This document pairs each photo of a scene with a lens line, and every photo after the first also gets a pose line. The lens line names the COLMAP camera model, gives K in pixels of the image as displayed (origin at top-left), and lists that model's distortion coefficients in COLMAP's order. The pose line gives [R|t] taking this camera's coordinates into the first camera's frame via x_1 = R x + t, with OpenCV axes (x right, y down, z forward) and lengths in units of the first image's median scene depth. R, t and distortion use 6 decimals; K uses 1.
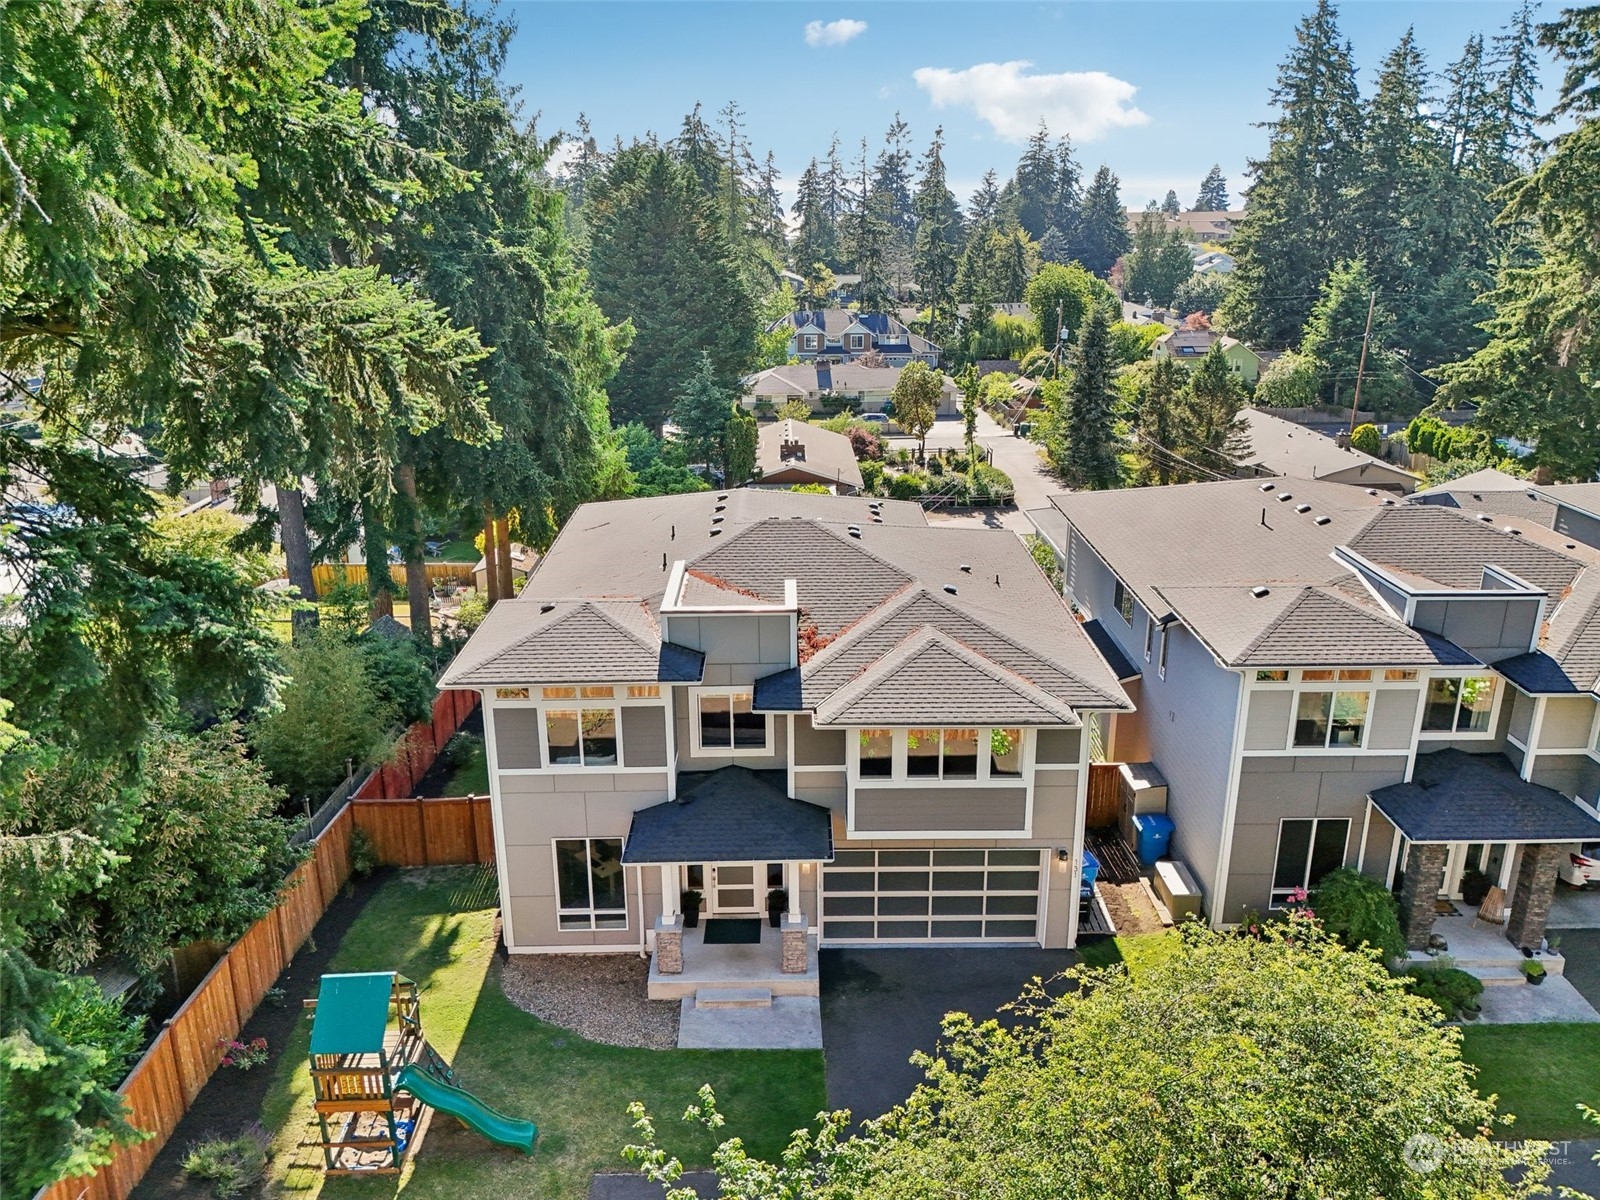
lens RADIAL K [[1199.2, 0, 799.9], [0, 1199.2, 604.5], [0, 0, 1]] dist [0.057915, -0.051694]
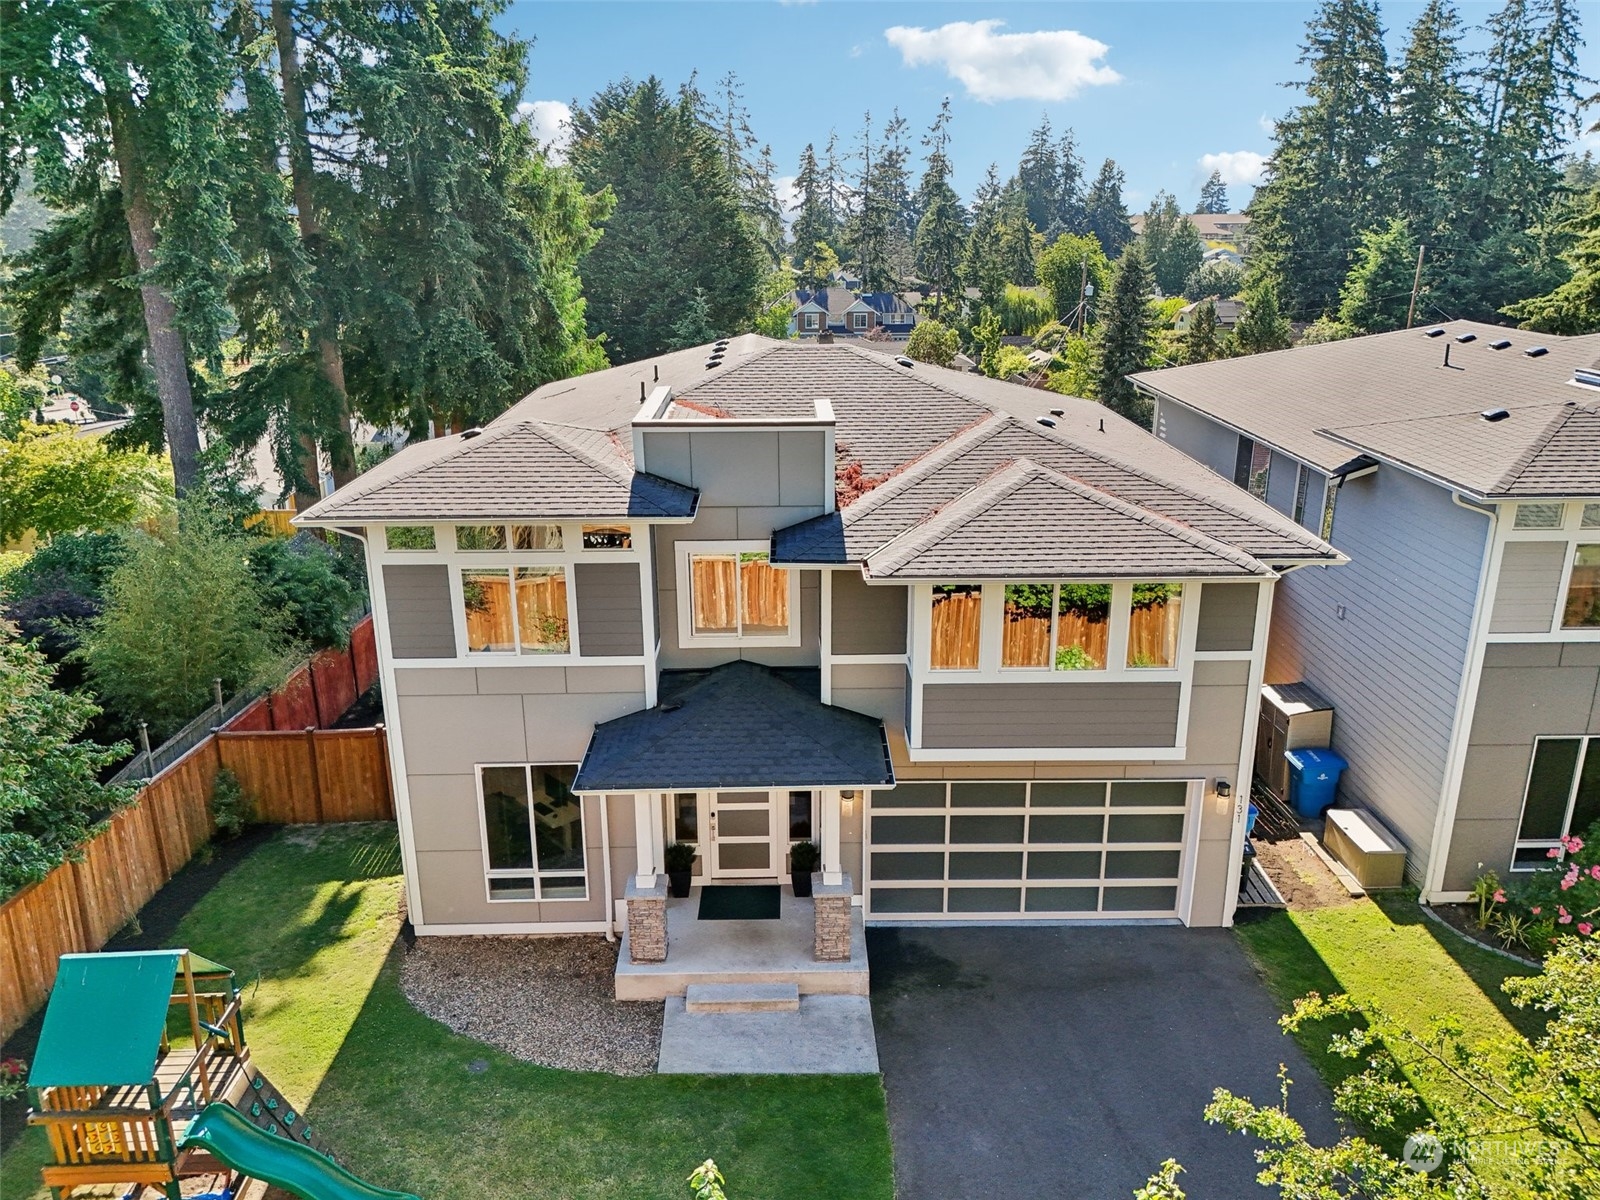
lens RADIAL K [[1199.2, 0, 800.1], [0, 1199.2, 604.3], [0, 0, 1]] dist [0.057915, -0.051694]
pose [[0.999995, -0.001622, 0.002864, -0.022387], [0.001655, 0.999931, -0.011617, 0.105534], [-0.002845, 0.011621, 0.999928, 0.298353]]
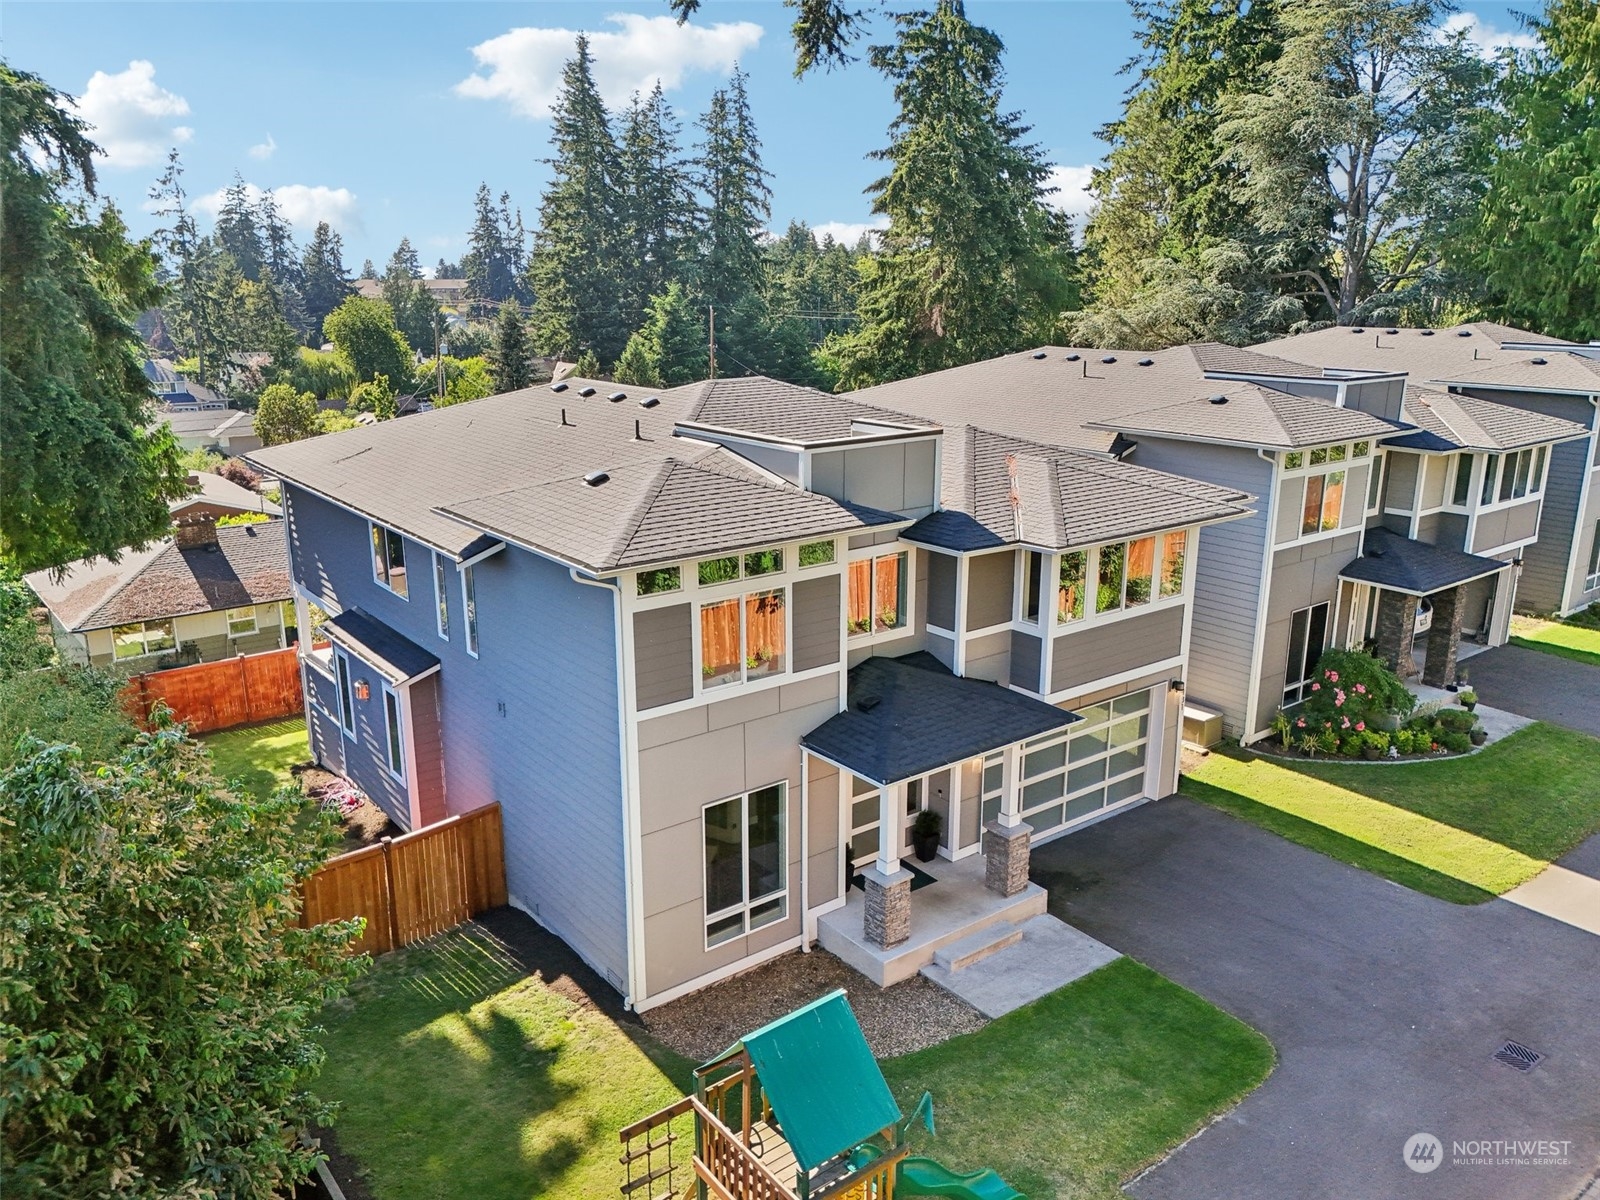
lens RADIAL K [[1199.2, 0, 805.5], [0, 1199.2, 599.9], [0, 0, 1]] dist [0.057915, -0.051694]
pose [[0.801461, -0.153163, 0.578101, -0.496560], [0.190251, 0.981729, -0.003657, 0.090071], [-0.566979, 0.112916, 0.815957, 0.390674]]
